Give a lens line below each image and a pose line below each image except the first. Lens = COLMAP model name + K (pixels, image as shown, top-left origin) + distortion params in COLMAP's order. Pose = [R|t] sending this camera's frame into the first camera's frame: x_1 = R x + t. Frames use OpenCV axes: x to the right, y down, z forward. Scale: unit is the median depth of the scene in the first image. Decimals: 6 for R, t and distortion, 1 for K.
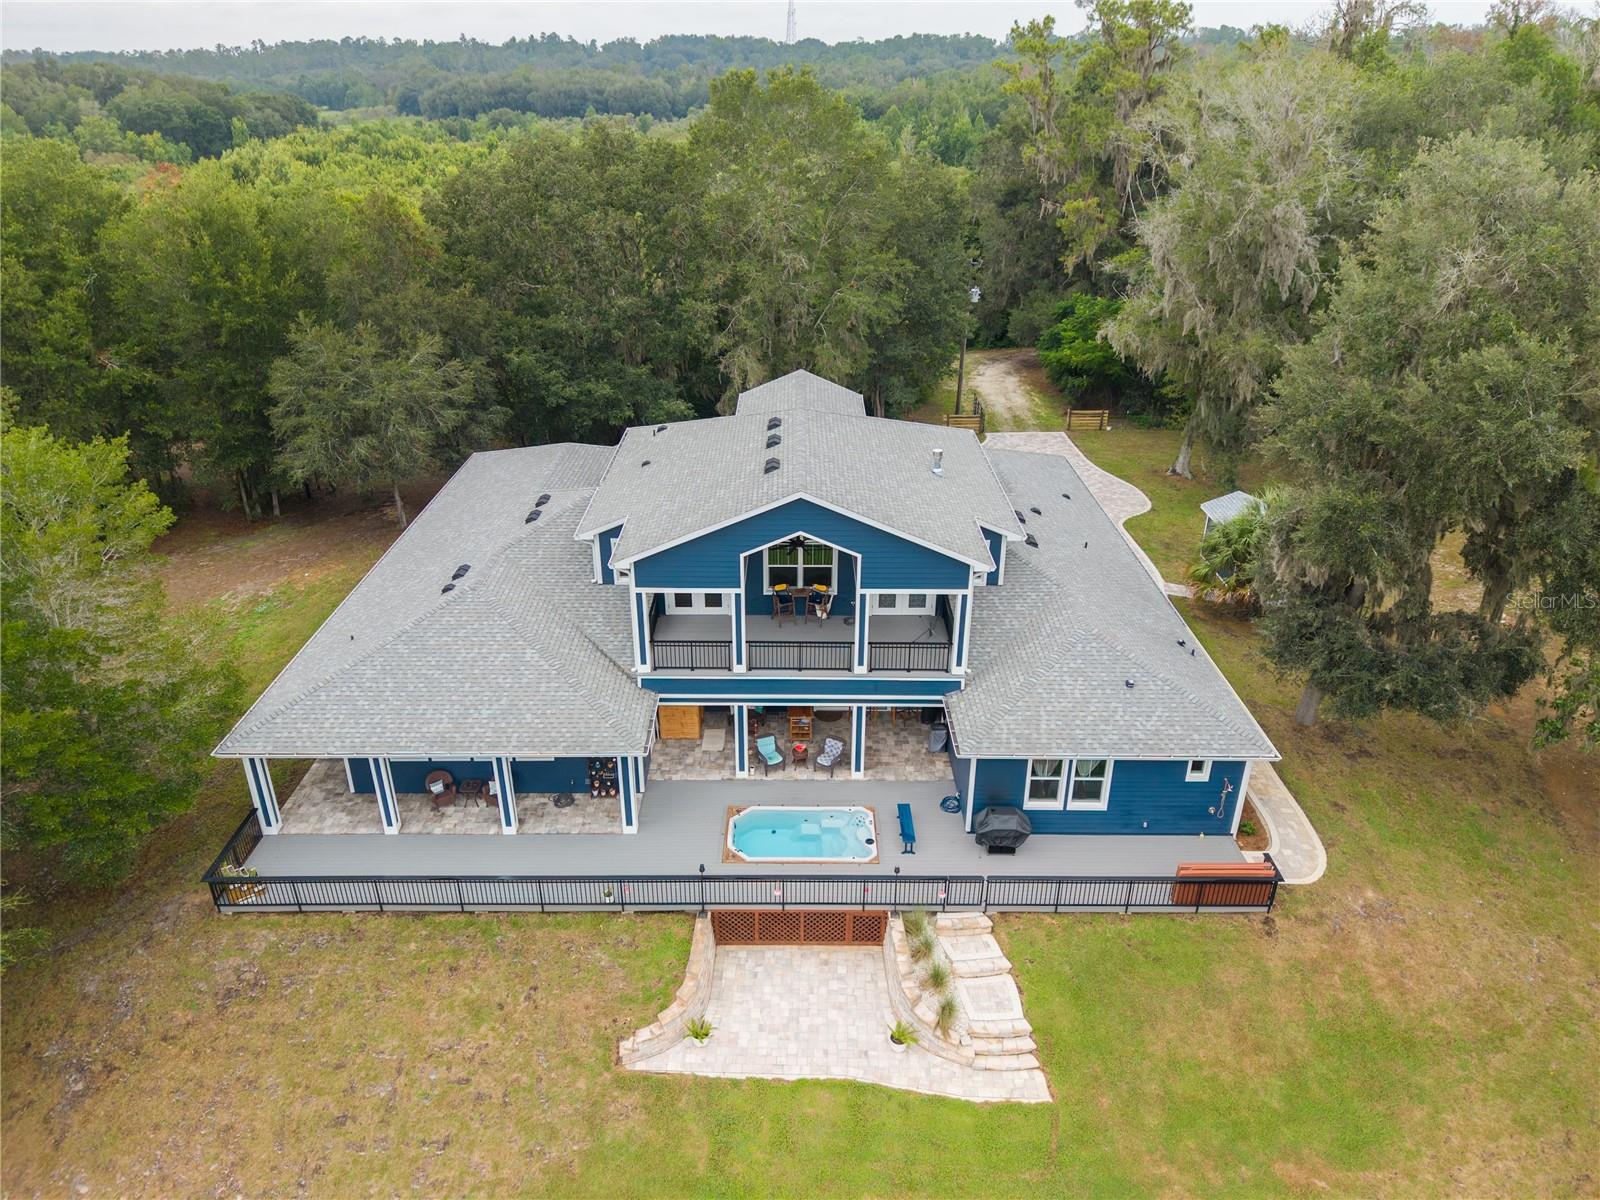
lens RADIAL K [[1075.8, 0, 800.3], [0, 1075.8, 594.6], [0, 0, 1]] dist [0.020687, -0.018177]
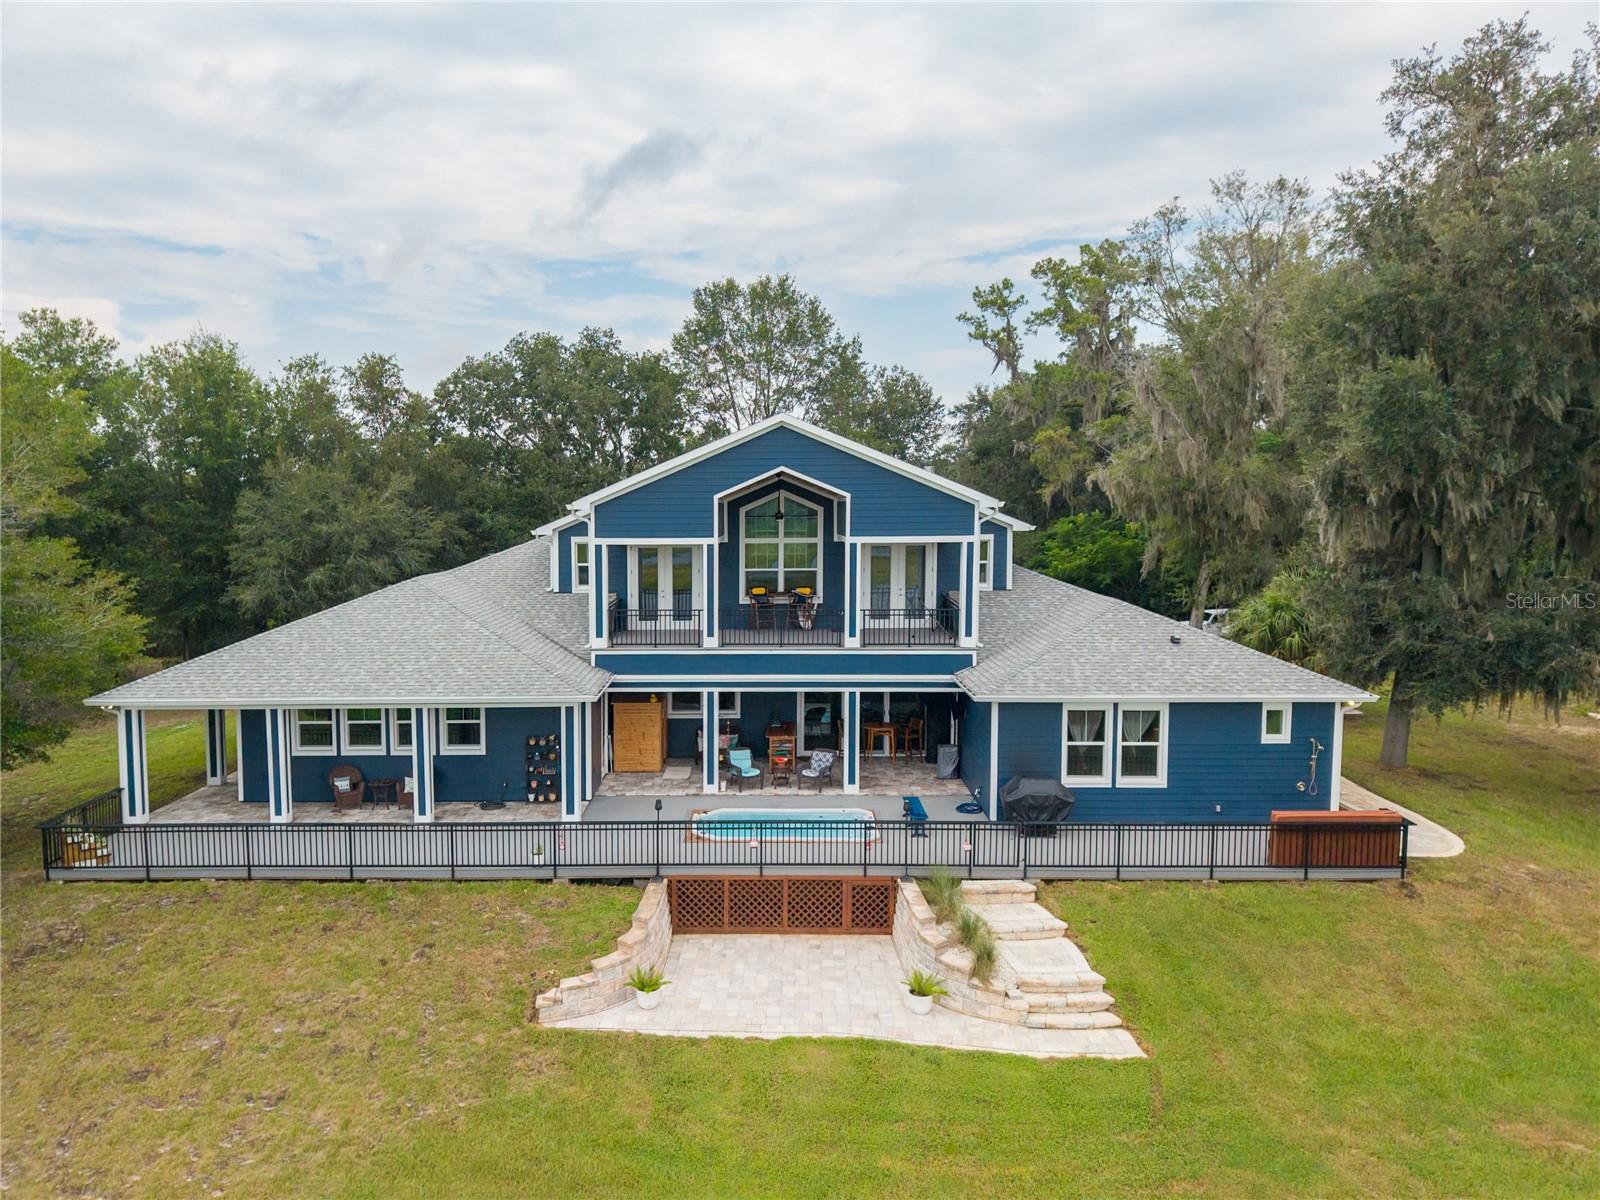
lens RADIAL K [[1101.5, 0, 739.1], [0, 1101.5, 600.1], [0, 0, 1]] dist [0.007389, -0.001392]
pose [[0.999453, -0.000515, -0.033069, -0.005568], [-0.011396, 0.933285, -0.358957, 0.414300], [0.031048, 0.359137, 0.932768, 0.202905]]
